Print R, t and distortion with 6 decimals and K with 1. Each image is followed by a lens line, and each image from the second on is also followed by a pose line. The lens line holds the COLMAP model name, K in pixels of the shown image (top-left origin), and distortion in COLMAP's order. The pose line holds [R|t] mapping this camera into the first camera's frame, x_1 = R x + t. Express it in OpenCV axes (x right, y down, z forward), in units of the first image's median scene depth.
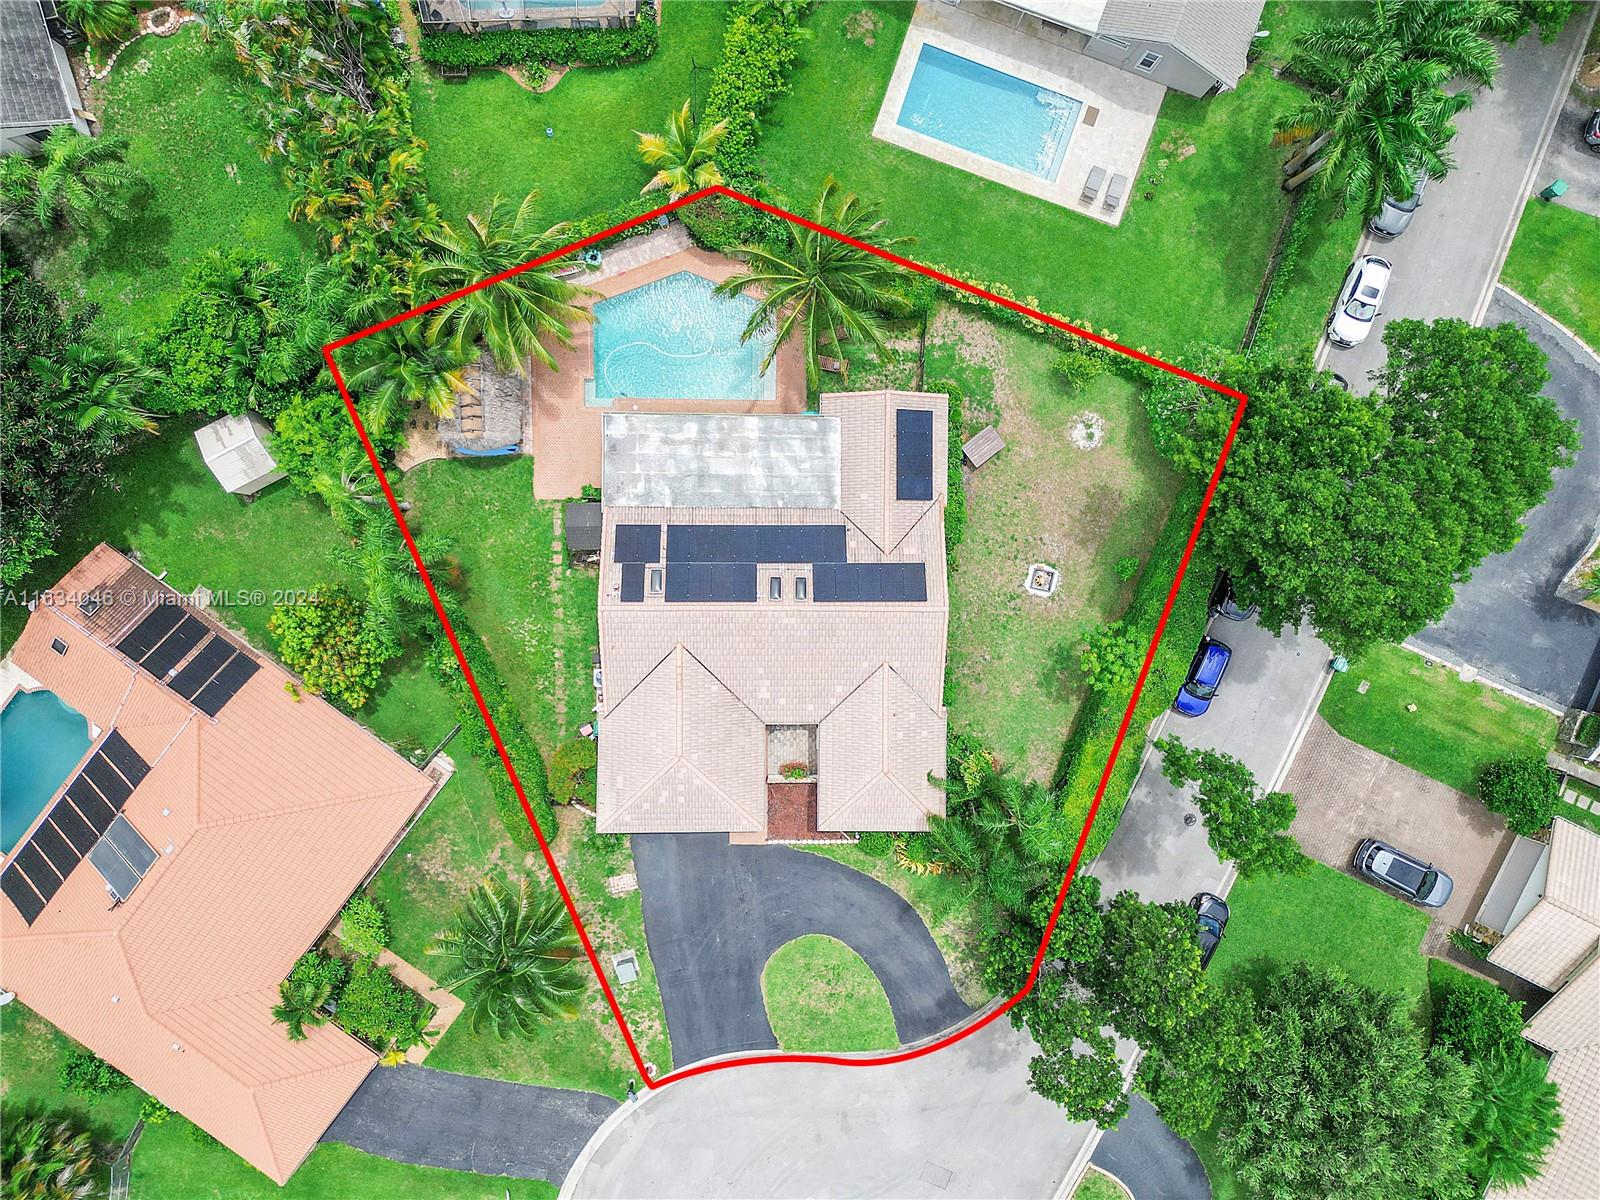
lens RADIAL K [[1136.4, 0, 800.0], [0, 1136.4, 600.0], [0, 0, 1]] dist [0.039947, -0.022869]
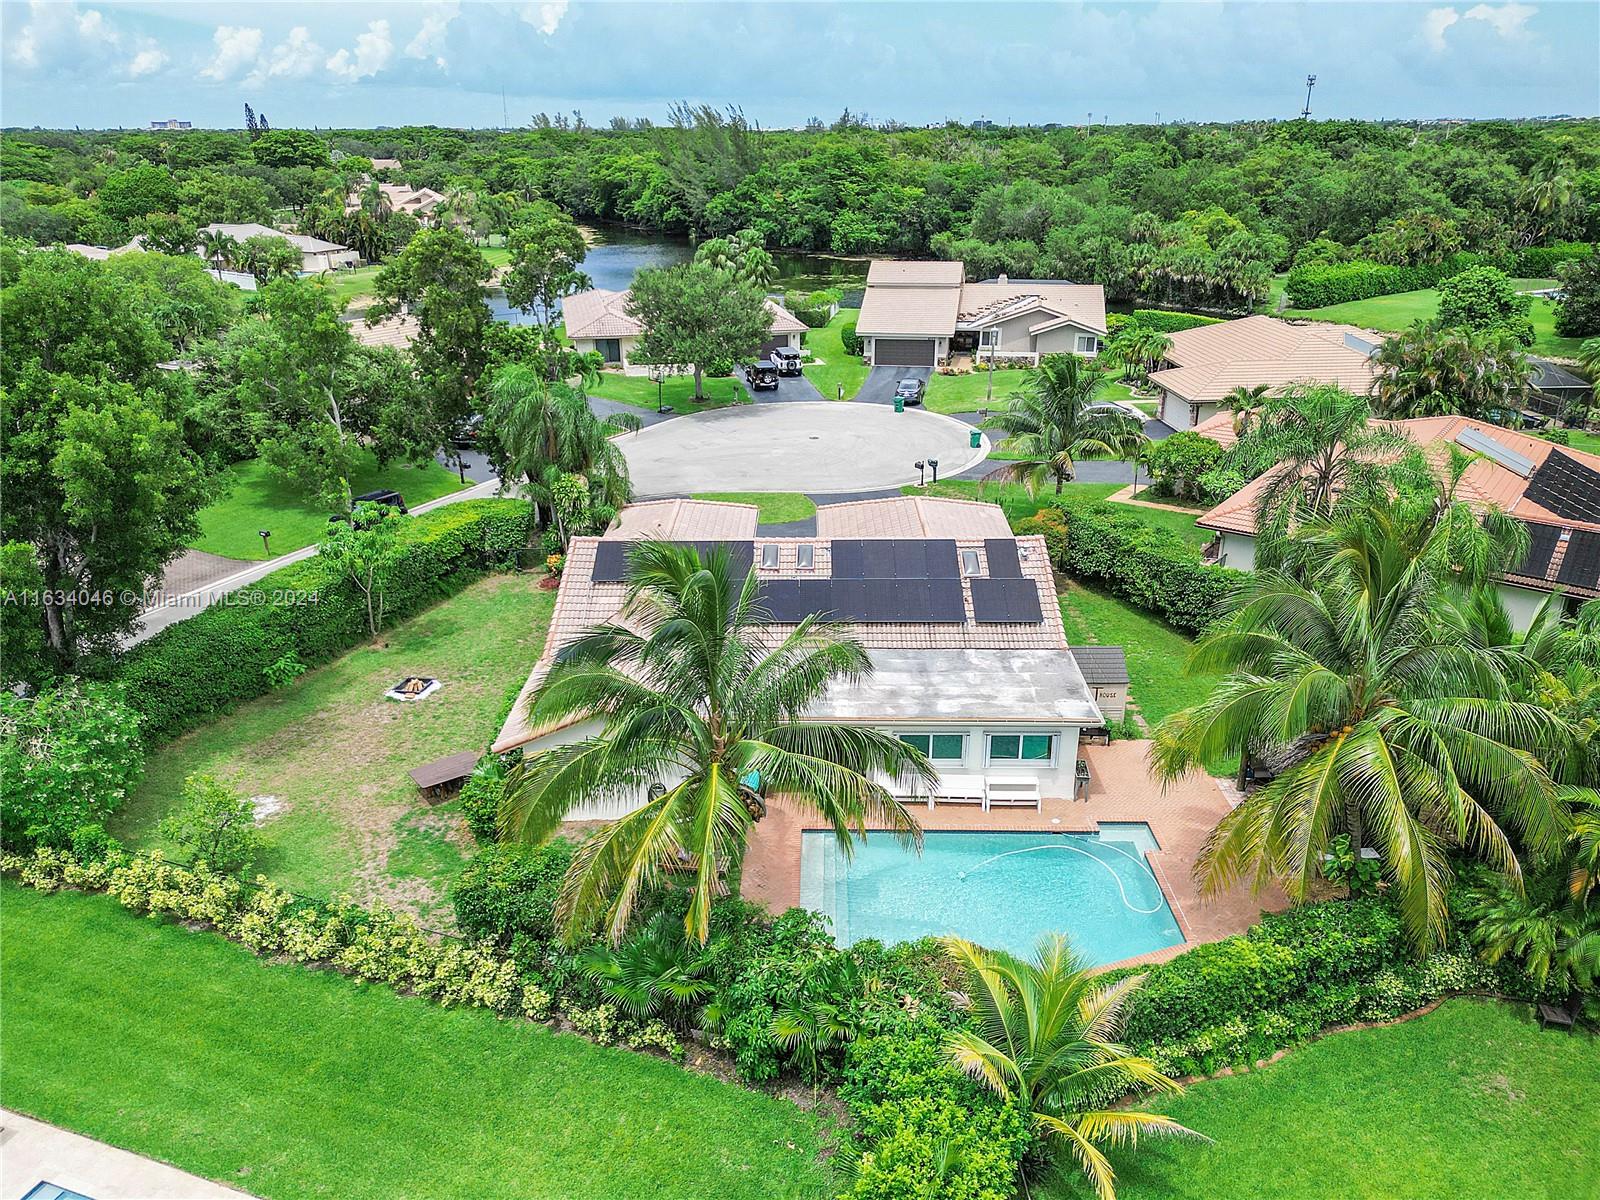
lens RADIAL K [[1136.4, 0, 800.0], [0, 1136.4, 600.0], [0, 0, 1]] dist [0.039947, -0.022869]
pose [[-0.999466, -0.032258, -0.005247, -0.014410], [0.008222, -0.403568, 0.914913, -0.675167], [-0.031631, 0.914381, 0.403617, 0.721123]]
